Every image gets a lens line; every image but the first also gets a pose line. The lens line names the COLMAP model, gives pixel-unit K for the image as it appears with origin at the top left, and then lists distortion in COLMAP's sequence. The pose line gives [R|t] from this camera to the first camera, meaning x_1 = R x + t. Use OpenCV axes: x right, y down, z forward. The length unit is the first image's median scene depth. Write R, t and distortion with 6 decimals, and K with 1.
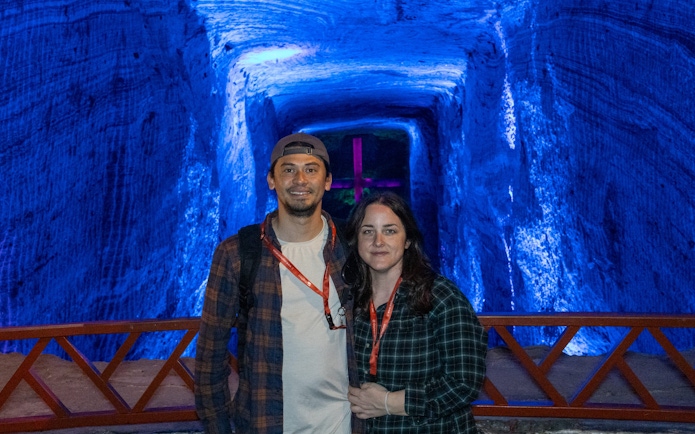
lens RADIAL K [[730.1, 0, 347.7], [0, 730.1, 173.7], [0, 0, 1]] dist [0.004192, -0.010300]
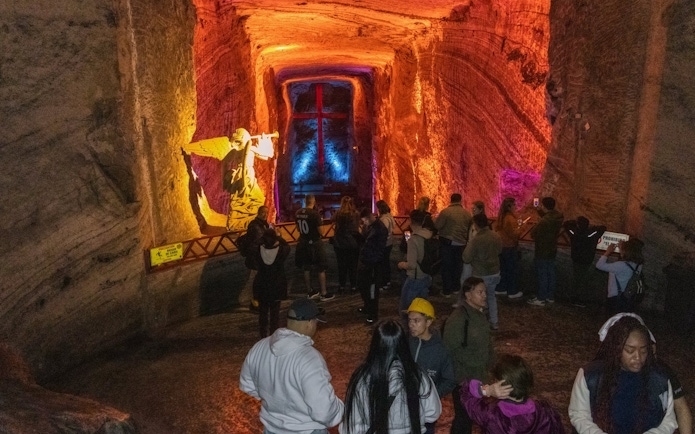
lens RADIAL K [[730.1, 0, 347.7], [0, 730.1, 173.7], [0, 0, 1]] dist [0.004192, -0.010300]
pose [[0.989902, 0.008506, 0.141495, -0.204417], [-0.033383, 0.984111, 0.174385, -0.193731], [-0.137763, -0.177348, 0.974458, -0.770058]]
